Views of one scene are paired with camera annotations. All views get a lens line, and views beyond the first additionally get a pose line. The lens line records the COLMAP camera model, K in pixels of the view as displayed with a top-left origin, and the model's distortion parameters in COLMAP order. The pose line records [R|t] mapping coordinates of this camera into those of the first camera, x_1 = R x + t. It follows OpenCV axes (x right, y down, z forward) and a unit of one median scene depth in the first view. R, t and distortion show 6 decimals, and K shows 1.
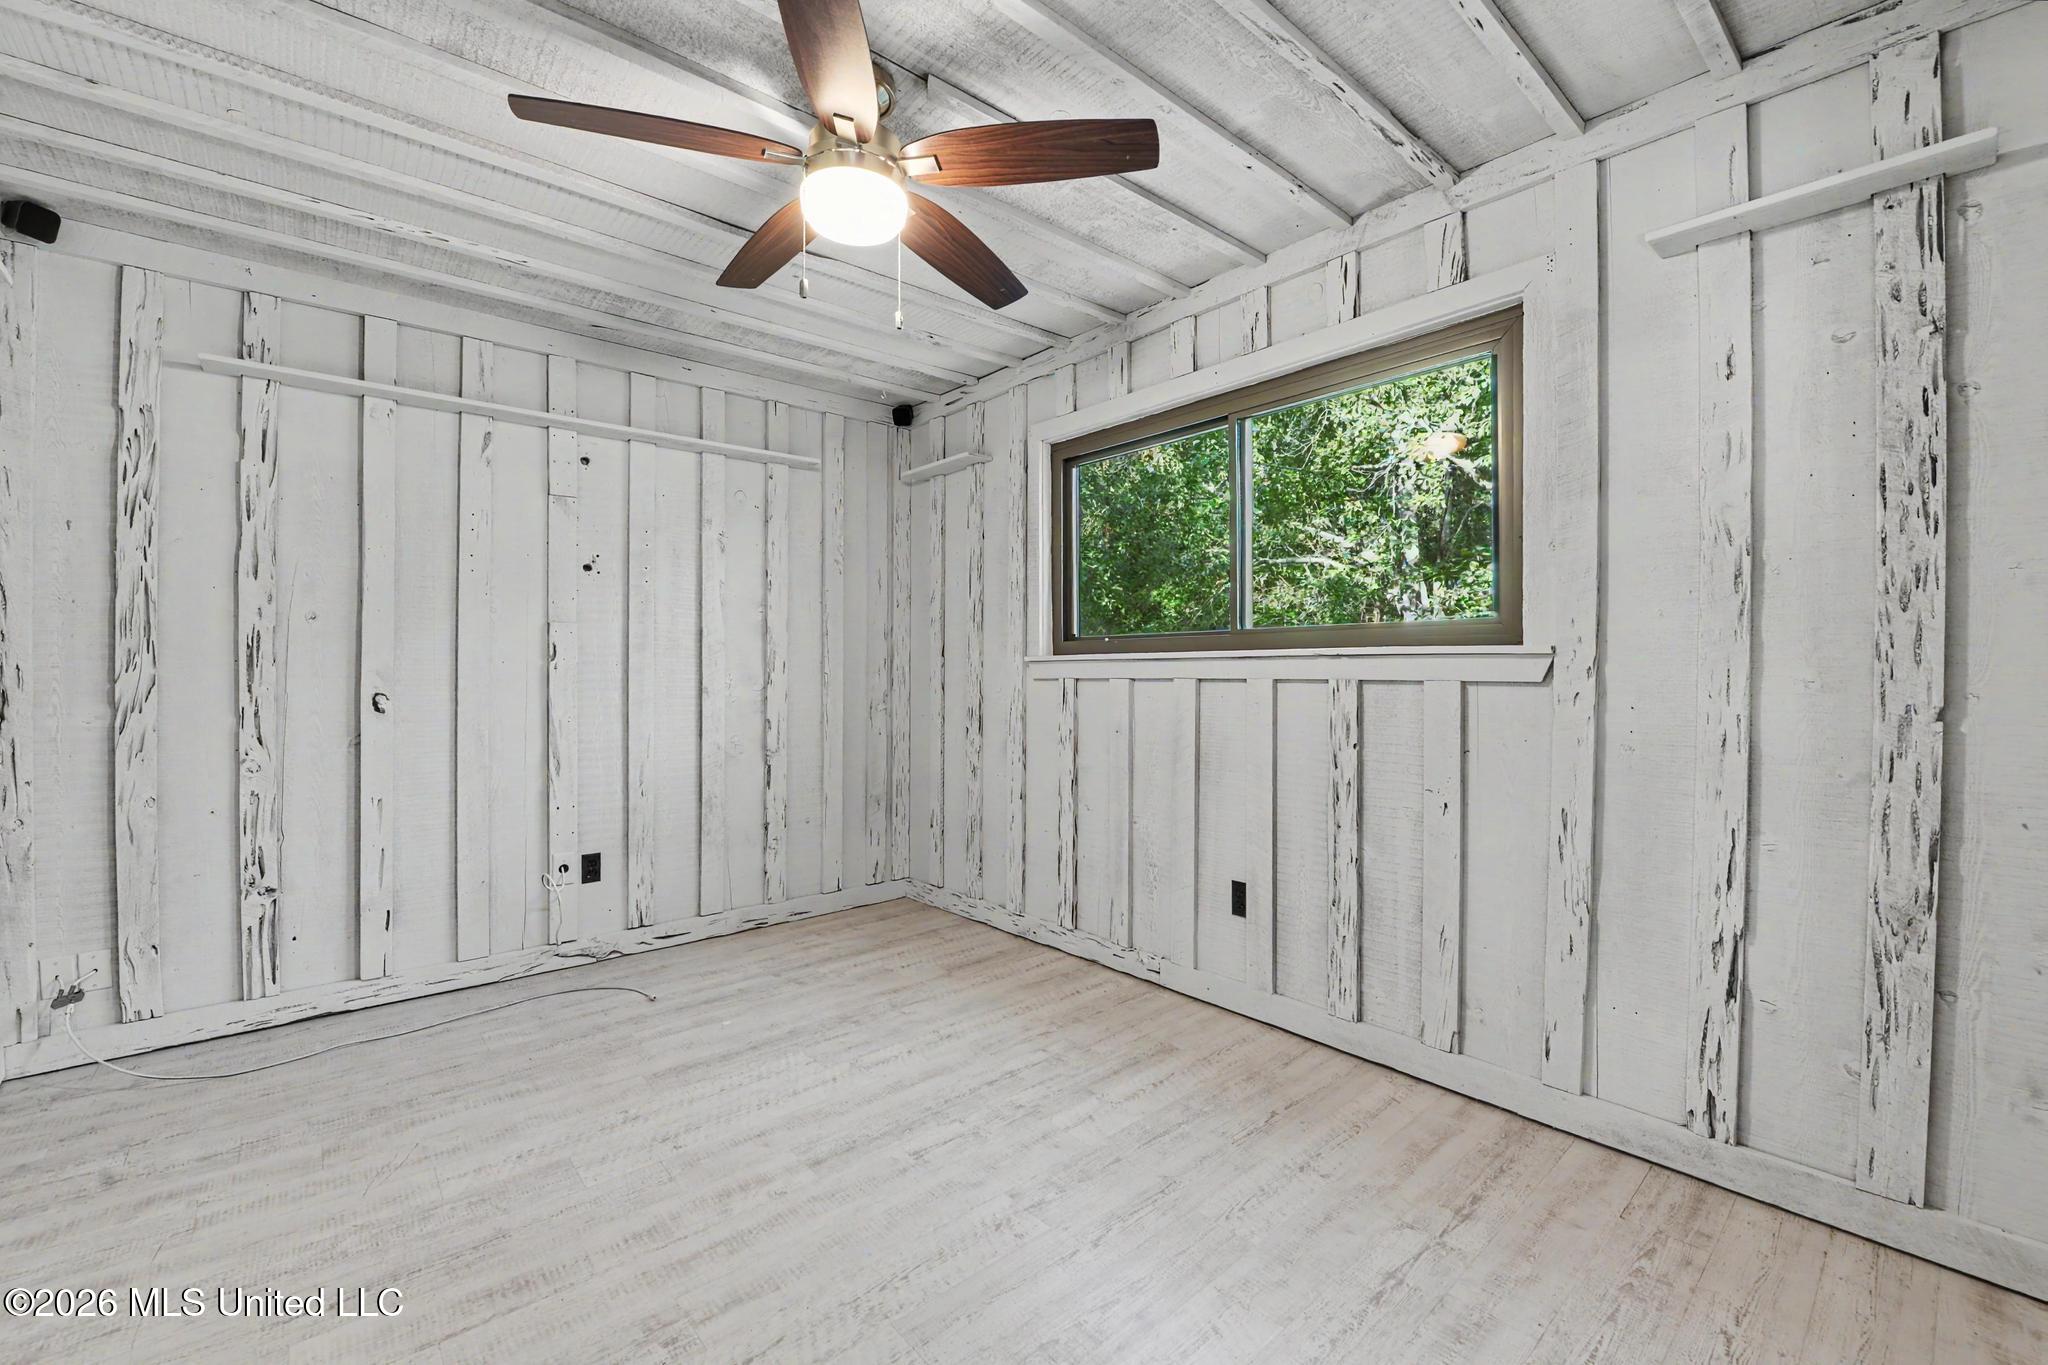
lens RADIAL K [[839.8, 0, 1018.8], [0, 839.8, 671.3], [0, 0, 1]] dist [-0.017482, -0.000691]
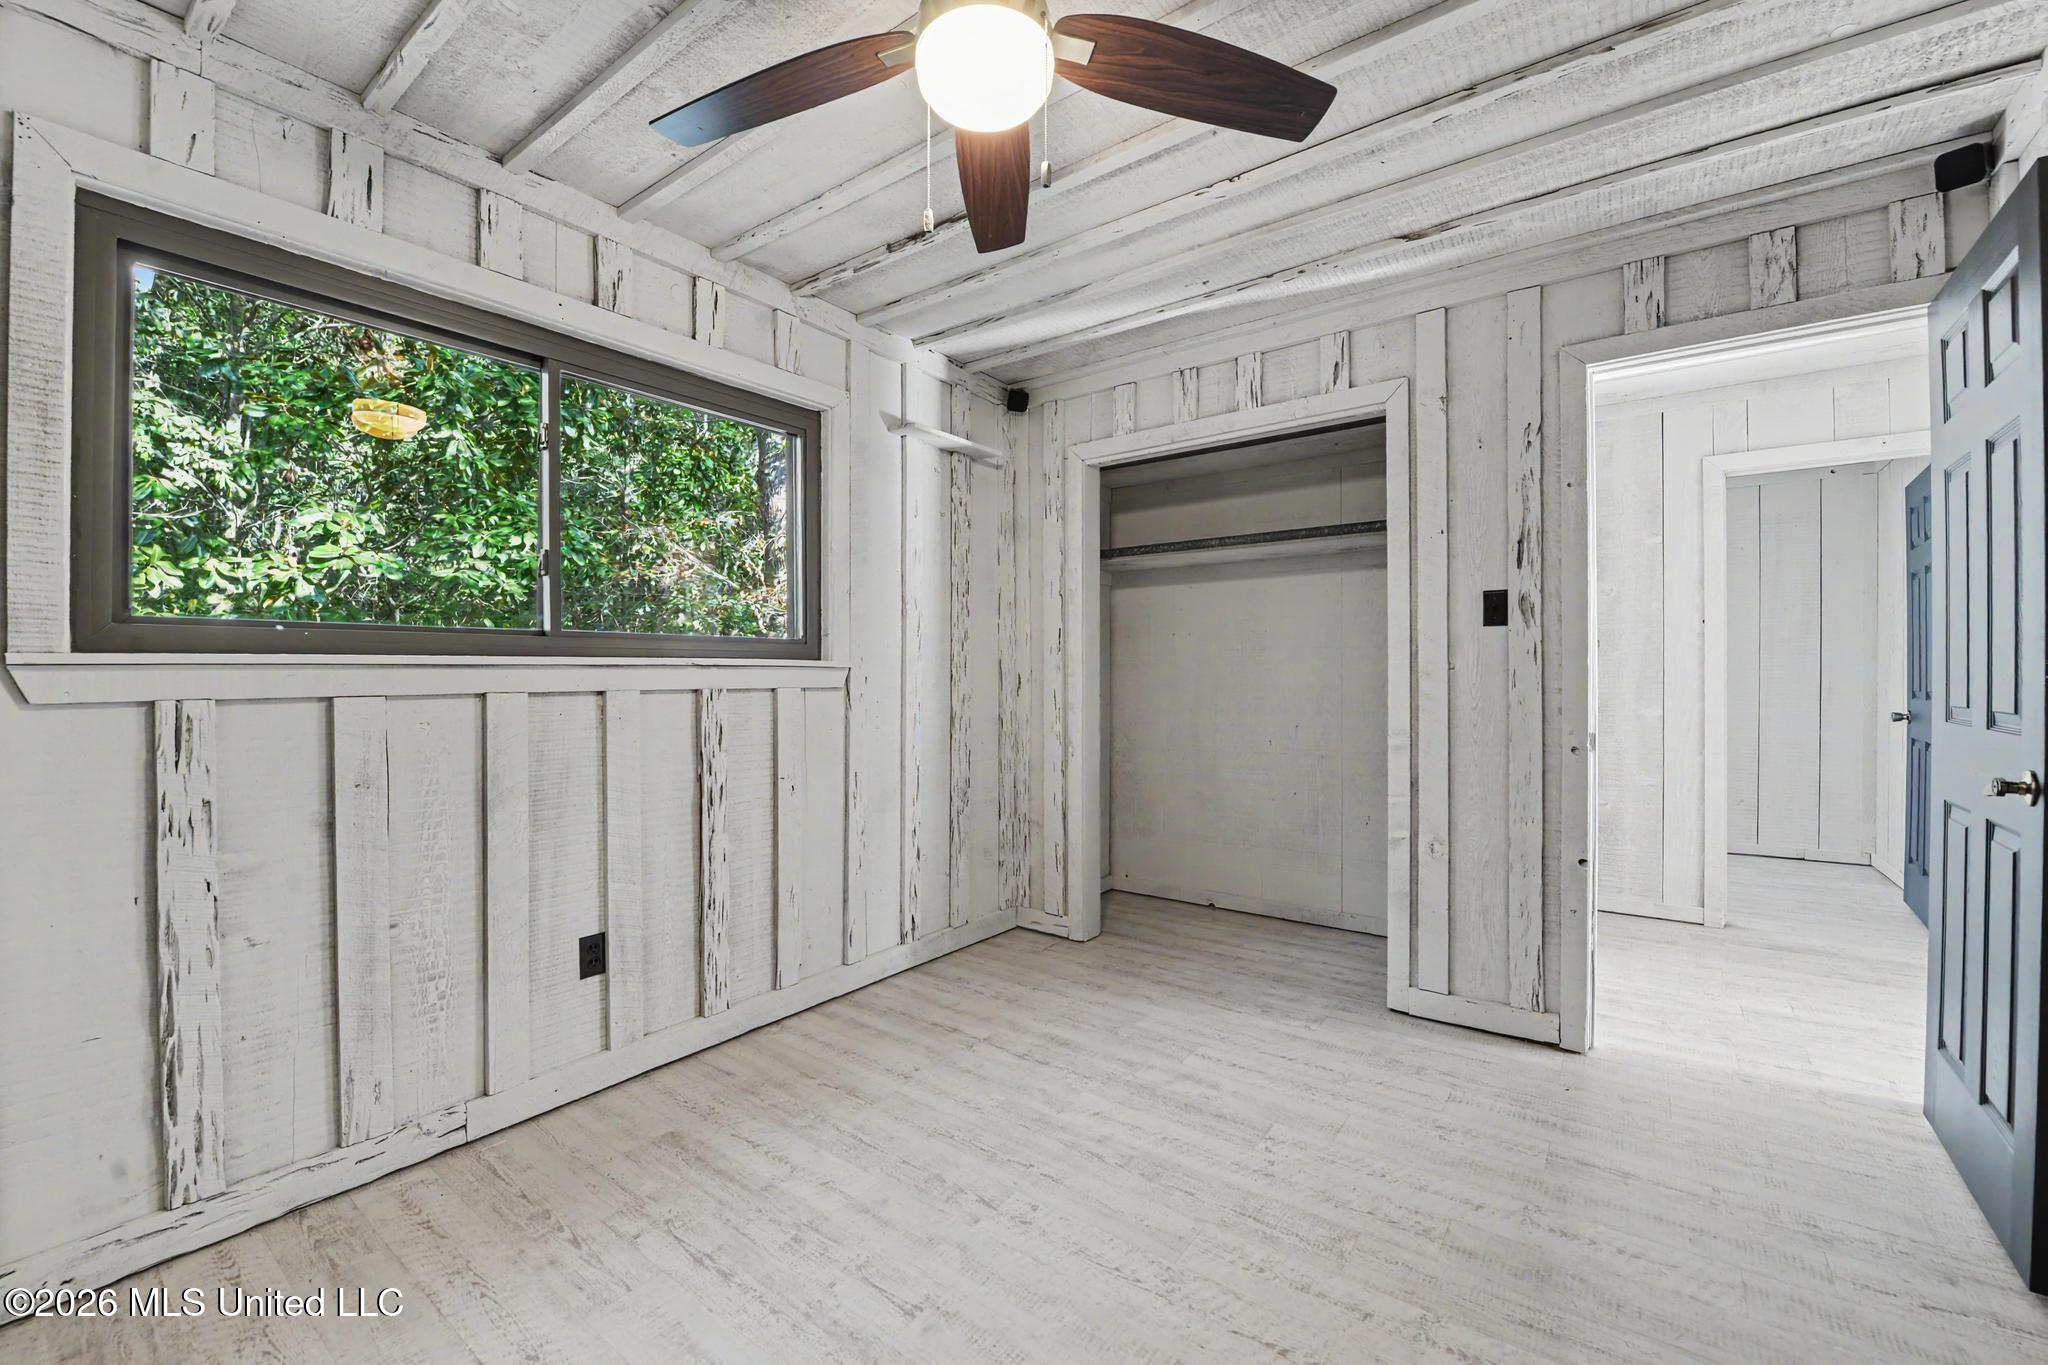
lens RADIAL K [[839.8, 0, 1018.9], [0, 839.8, 680.2], [0, 0, 1]] dist [-0.017482, -0.000691]
pose [[-0.217681, -0.002814, 0.976016, -0.780418], [0.007967, 0.999957, 0.004660, -0.002522], [-0.975987, 0.008791, -0.217649, 0.937763]]
